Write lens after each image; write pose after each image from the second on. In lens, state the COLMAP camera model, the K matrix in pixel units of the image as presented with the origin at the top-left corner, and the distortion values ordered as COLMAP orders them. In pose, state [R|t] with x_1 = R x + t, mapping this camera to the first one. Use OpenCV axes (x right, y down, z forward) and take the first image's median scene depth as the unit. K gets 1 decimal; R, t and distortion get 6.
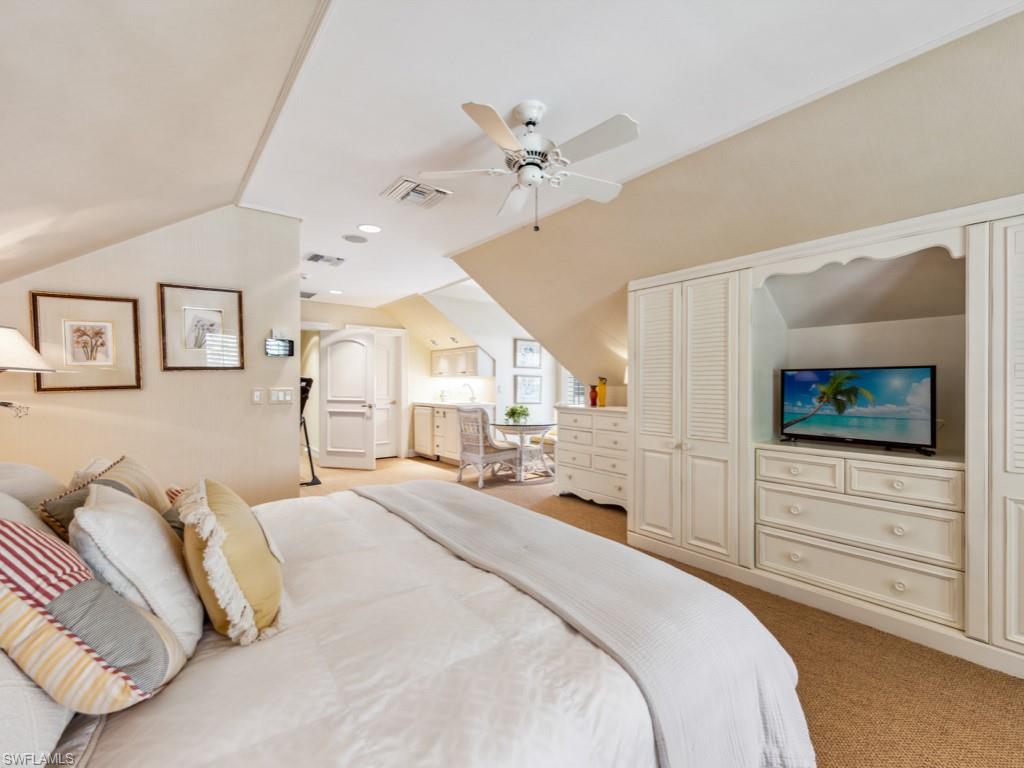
lens RADIAL K [[449.7, 0, 512.7], [0, 449.7, 385.4], [0, 0, 1]] dist [0.015708, -0.004189]
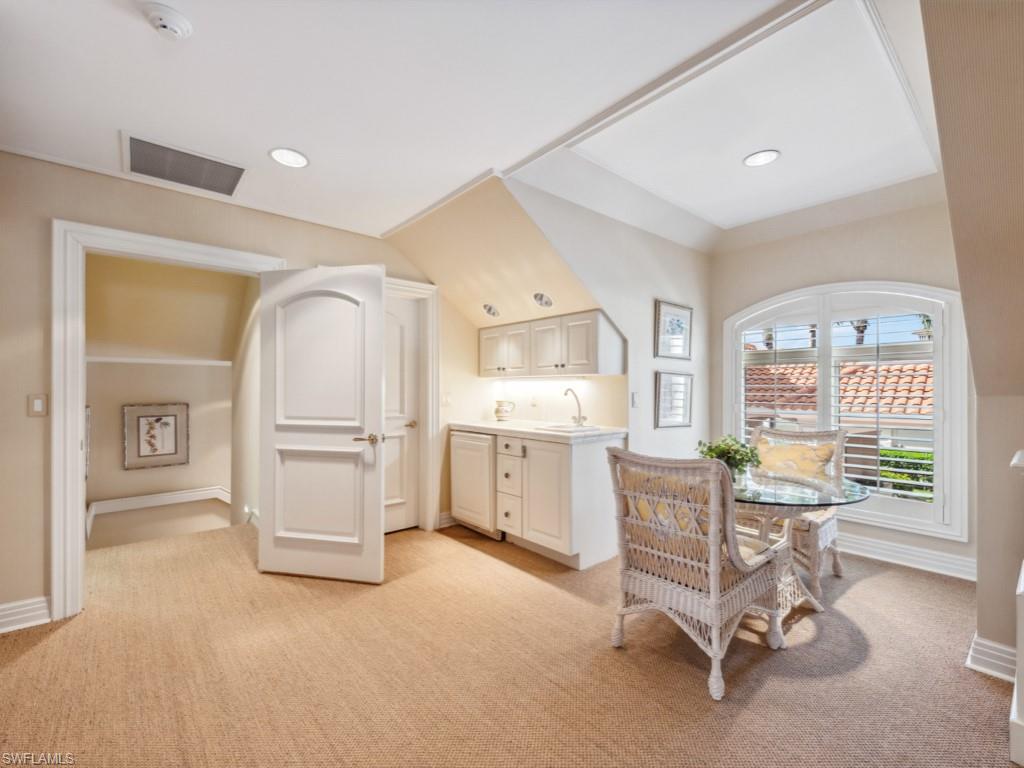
lens RADIAL K [[449.7, 0, 511.9], [0, 449.7, 387.3], [0, 0, 1]] dist [0.015708, -0.004189]
pose [[0.999479, 0.001058, 0.032273, -0.175113], [-0.000783, 0.999963, -0.008517, -0.000812], [-0.032281, 0.008487, 0.999443, 0.498320]]
